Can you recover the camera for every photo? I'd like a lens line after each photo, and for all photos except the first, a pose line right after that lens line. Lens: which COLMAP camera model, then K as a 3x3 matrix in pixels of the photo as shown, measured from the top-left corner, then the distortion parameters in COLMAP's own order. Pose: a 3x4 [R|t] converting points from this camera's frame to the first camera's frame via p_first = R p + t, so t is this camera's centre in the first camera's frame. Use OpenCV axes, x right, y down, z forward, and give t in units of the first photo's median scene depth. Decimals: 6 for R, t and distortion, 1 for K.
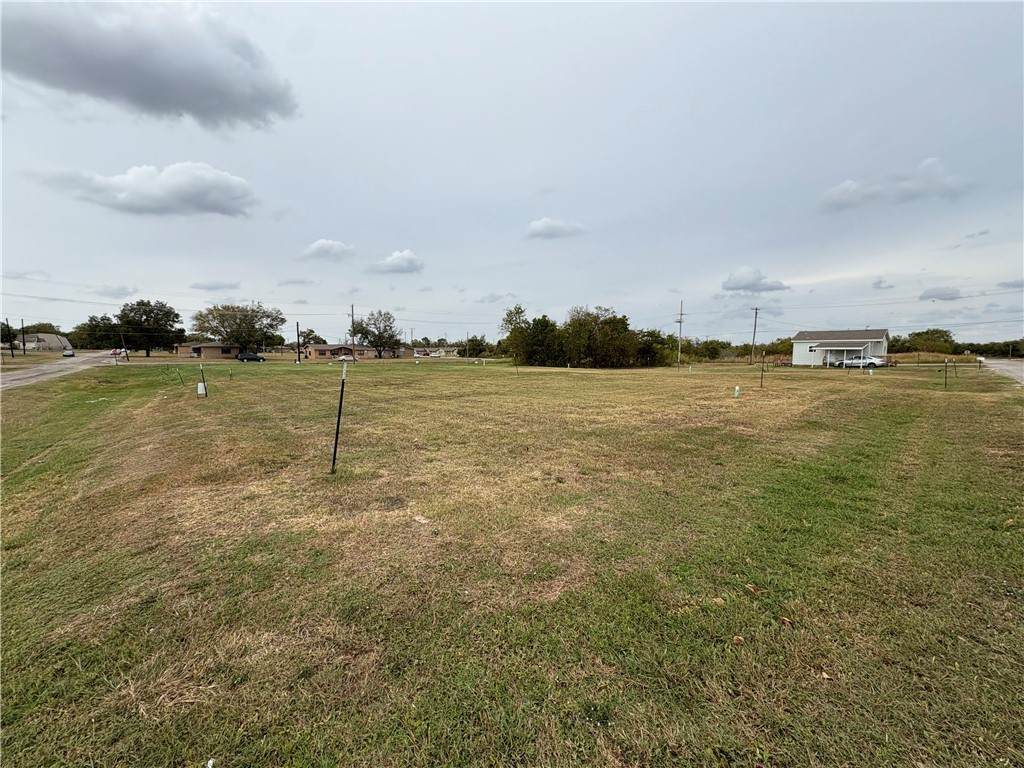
lens RADIAL K [[407.1, 0, 520.2], [0, 407.1, 415.9], [0, 0, 1]] dist [0.004982, -0.000390]
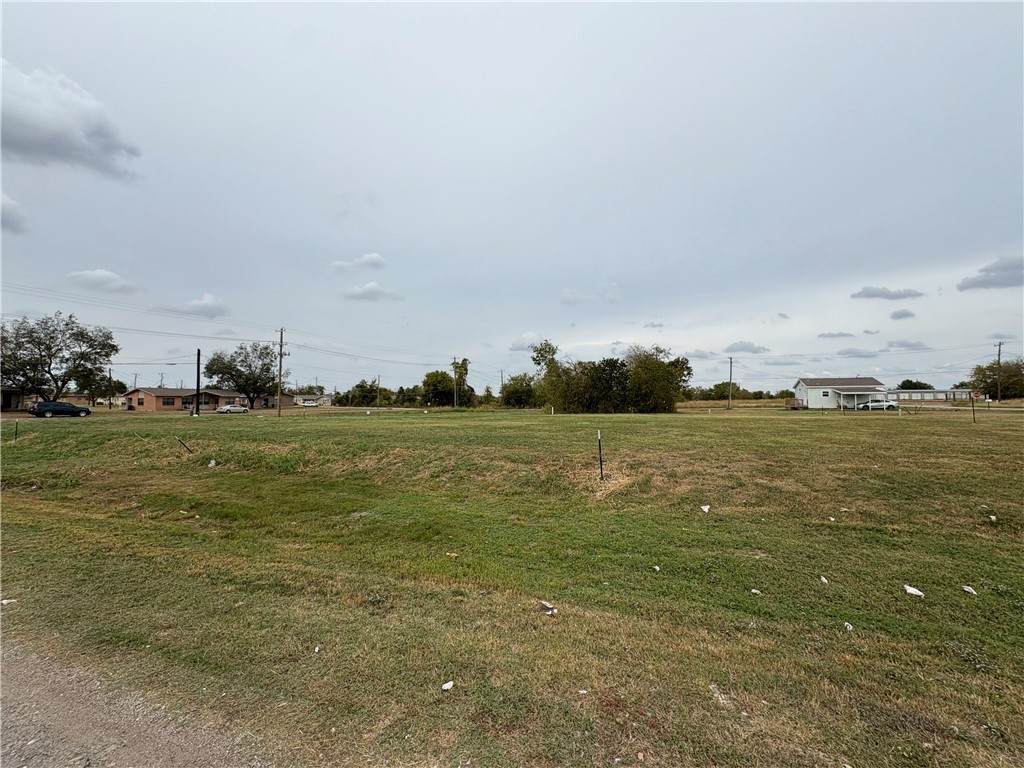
lens RADIAL K [[407.1, 0, 519.7], [0, 407.1, 381.6], [0, 0, 1]] dist [0.004982, -0.000390]
pose [[0.891070, 0.016763, 0.453556, -0.280953], [0.075314, 0.980002, -0.184183, -0.025315], [-0.447574, 0.198279, 0.871988, 0.186967]]
